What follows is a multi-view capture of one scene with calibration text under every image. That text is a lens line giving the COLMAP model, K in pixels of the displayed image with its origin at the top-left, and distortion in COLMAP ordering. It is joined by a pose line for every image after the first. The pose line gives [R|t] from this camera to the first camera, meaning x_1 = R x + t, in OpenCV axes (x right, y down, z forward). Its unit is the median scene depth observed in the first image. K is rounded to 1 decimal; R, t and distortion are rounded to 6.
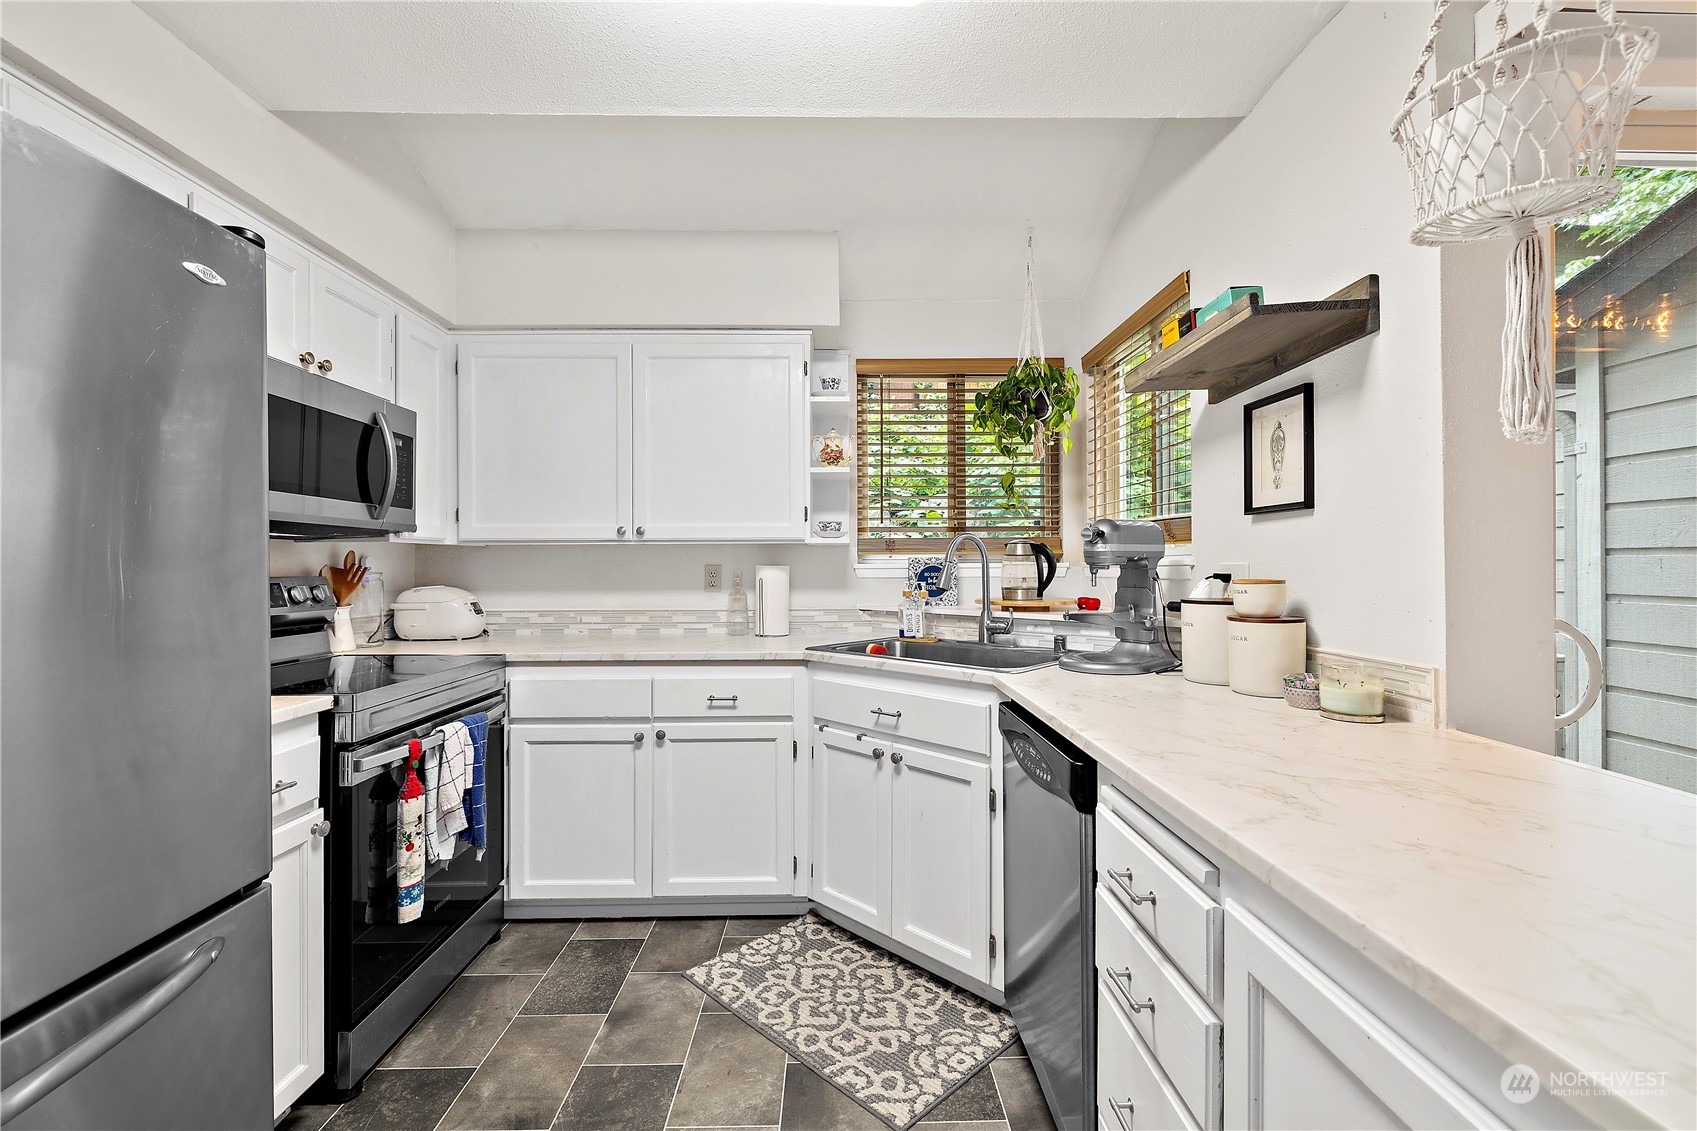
lens RADIAL K [[712.5, 0, 847.9], [0, 712.5, 563.7], [0, 0, 1]] dist [-0.004813, -0.000449]
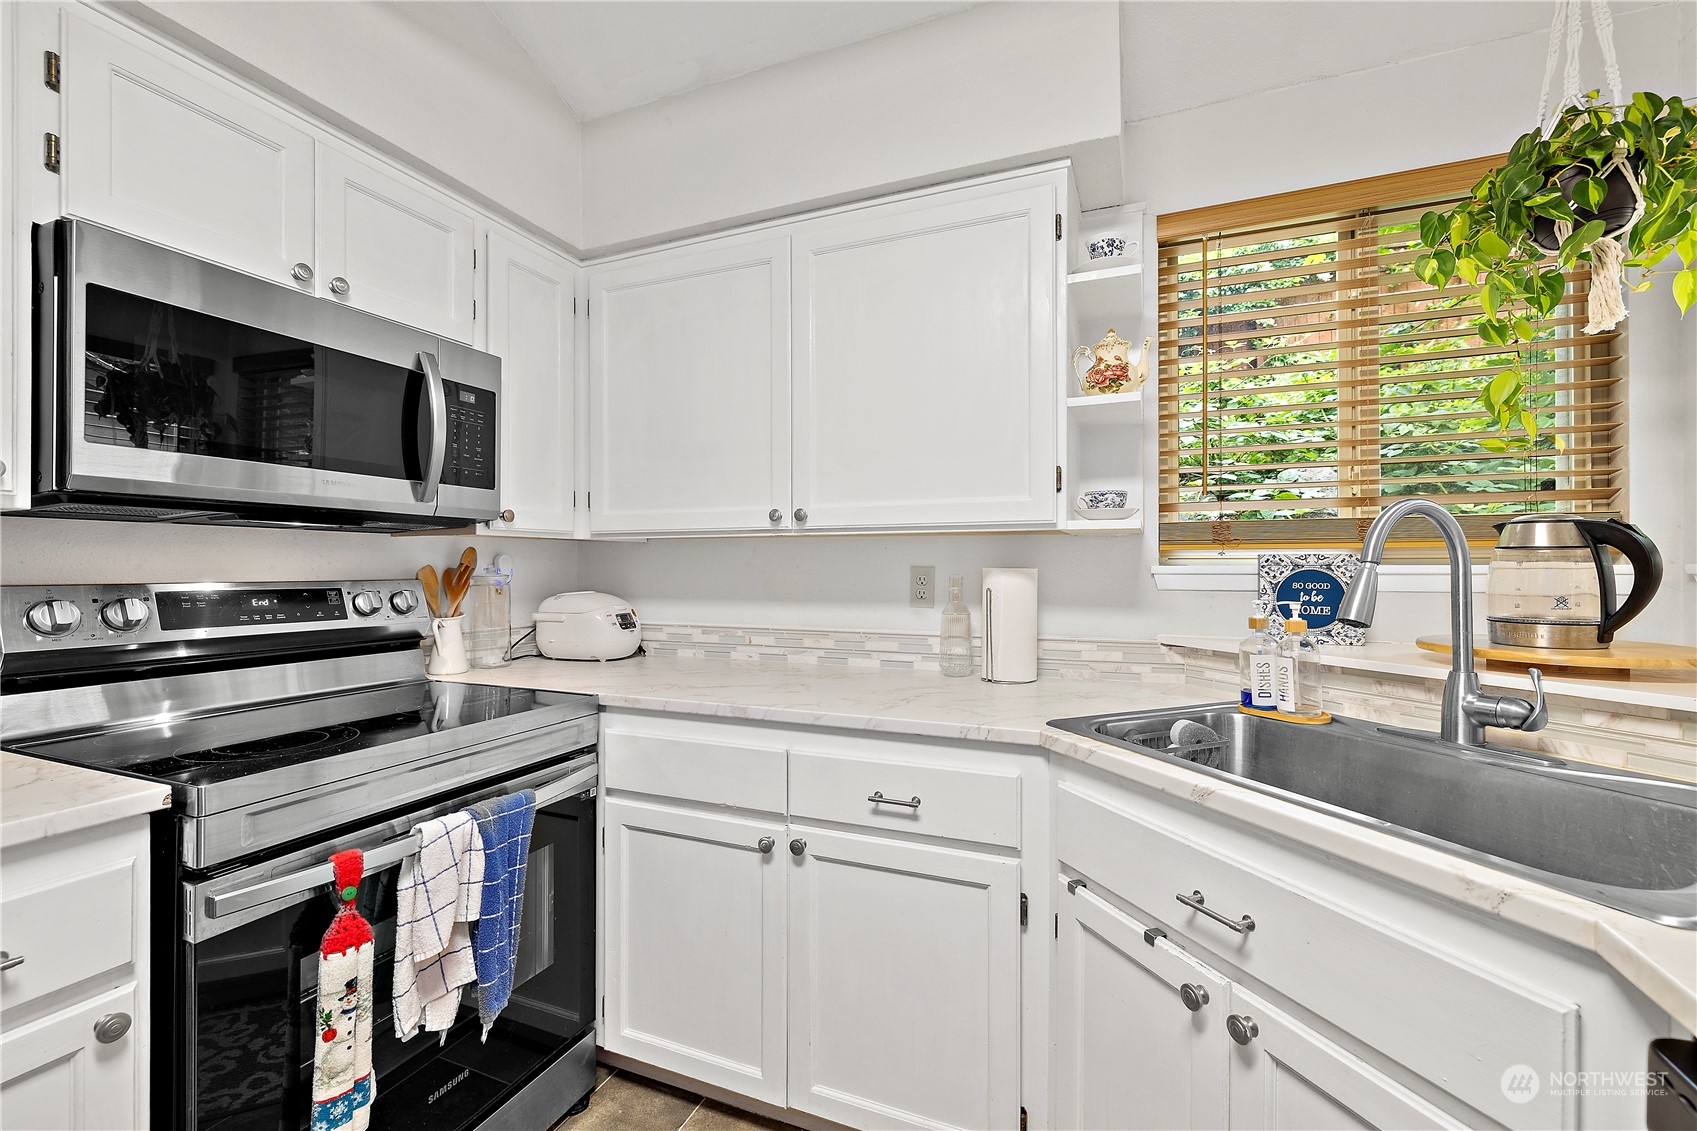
lens RADIAL K [[712.5, 0, 853.8], [0, 712.5, 565.1], [0, 0, 1]] dist [-0.004813, -0.000449]
pose [[0.917463, 0.003139, -0.397809, 0.019698], [-0.002701, 0.999995, 0.001662, -0.000713], [0.397812, -0.000450, 0.917467, 0.435293]]
